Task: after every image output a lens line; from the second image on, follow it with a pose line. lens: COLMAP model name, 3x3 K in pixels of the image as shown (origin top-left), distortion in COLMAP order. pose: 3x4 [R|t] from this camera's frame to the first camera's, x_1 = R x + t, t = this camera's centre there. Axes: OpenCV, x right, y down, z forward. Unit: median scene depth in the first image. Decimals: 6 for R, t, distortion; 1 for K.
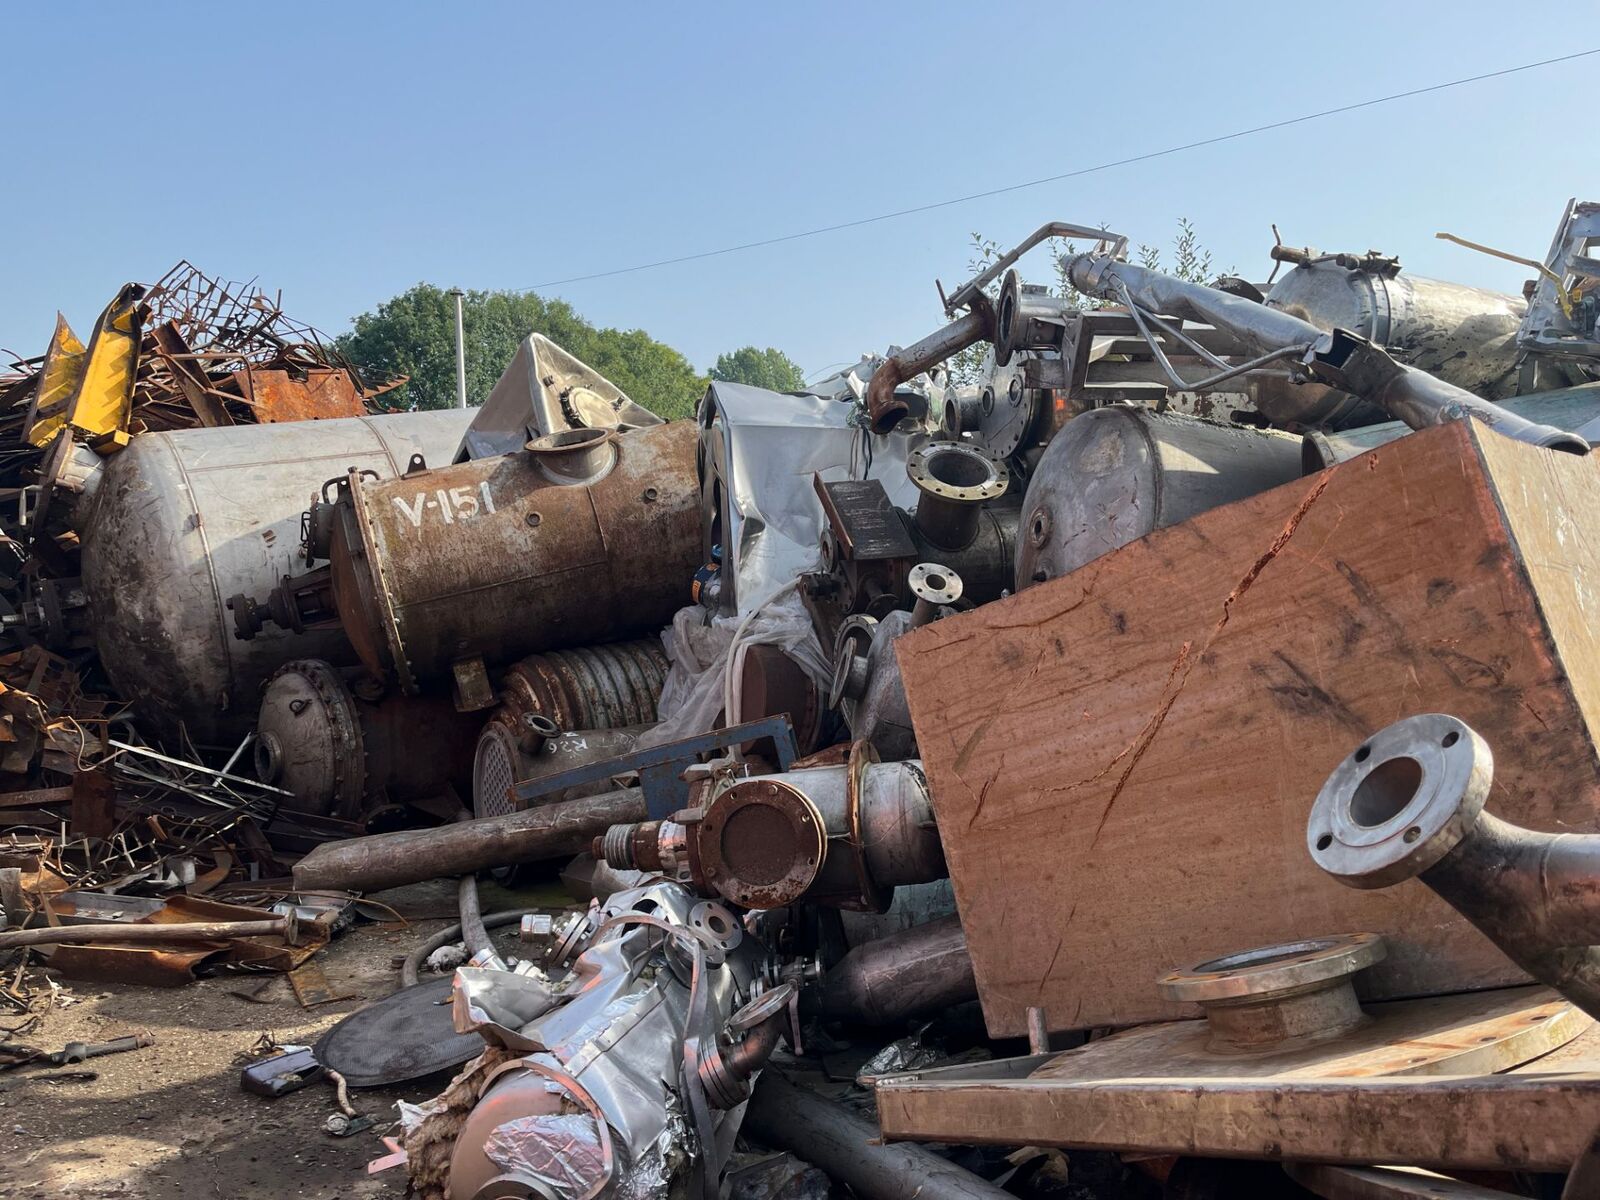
lens RADIAL K [[1207.9, 0, 790.7], [0, 1207.9, 613.7], [0, 0, 1]] dist [0.078871, -0.108501]
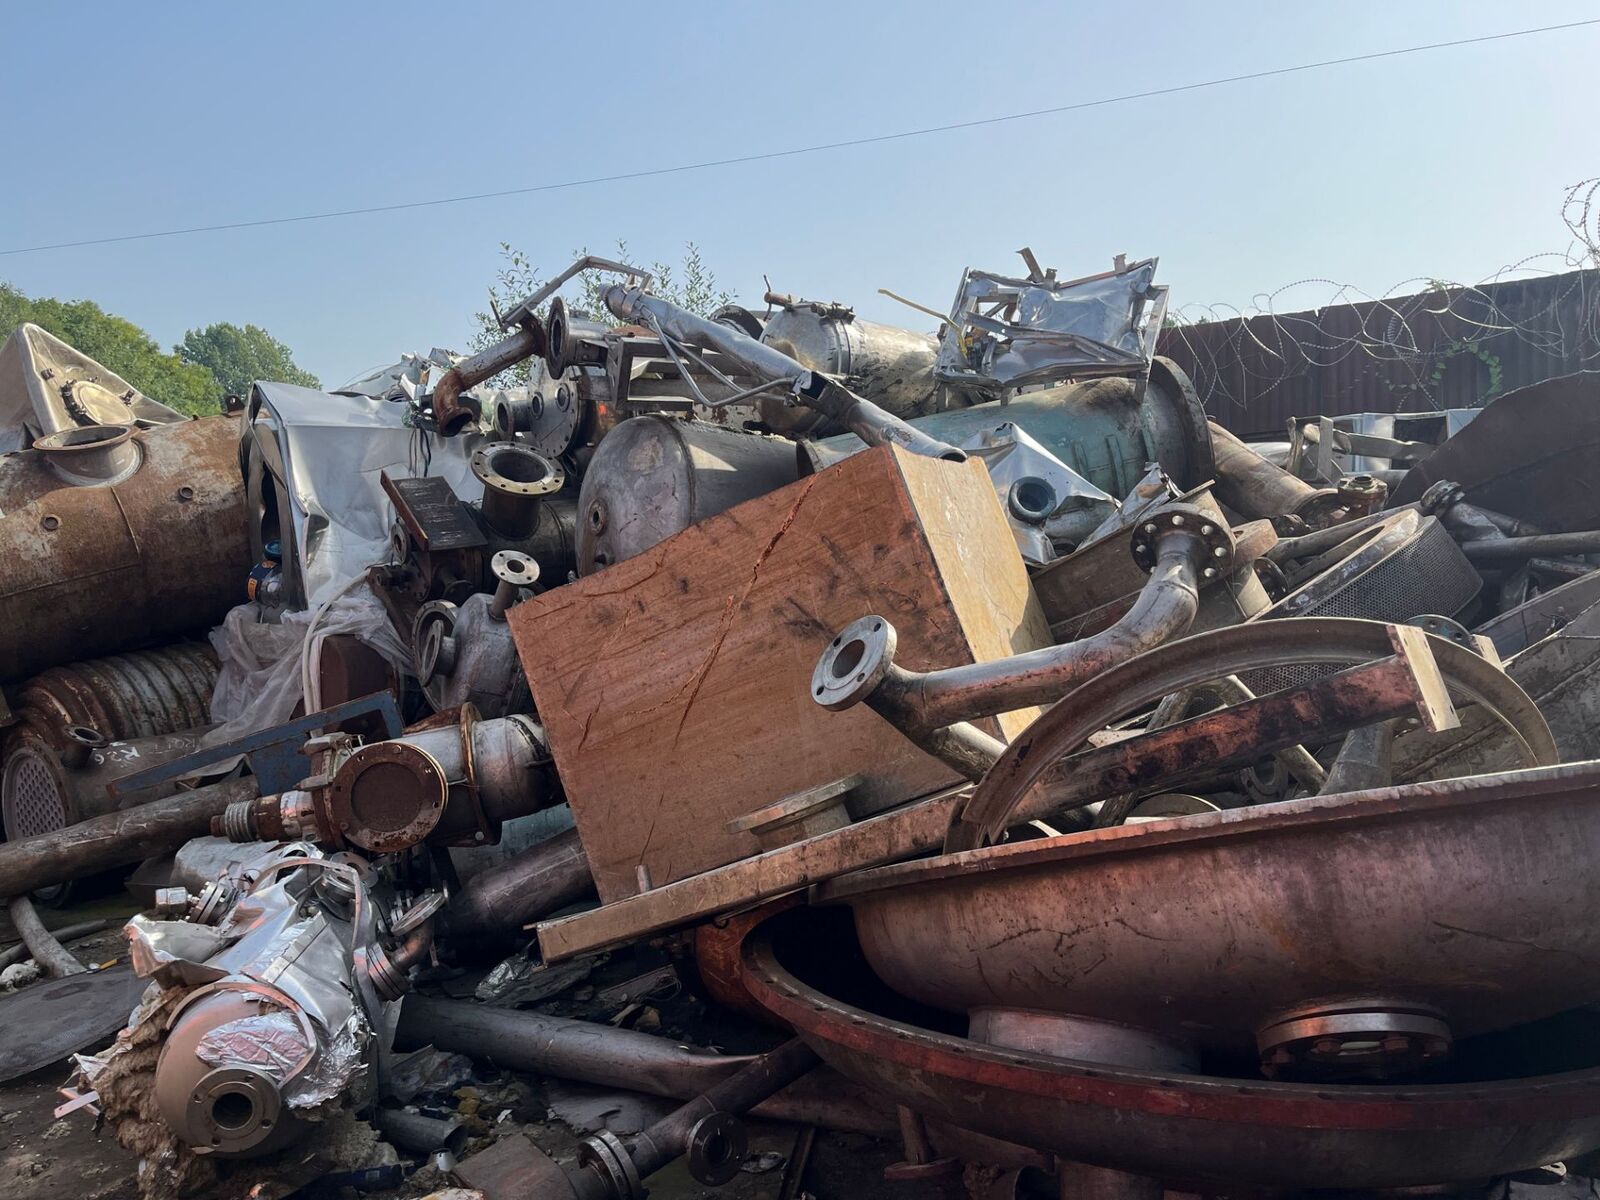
lens RADIAL K [[1207.9, 0, 815.6], [0, 1207.9, 607.1], [0, 0, 1]] dist [0.078871, -0.108501]
pose [[0.917341, -0.059627, 0.393611, -0.088800], [0.057668, 0.998194, 0.016814, 0.011260], [-0.393903, 0.007274, 0.919123, -0.214405]]
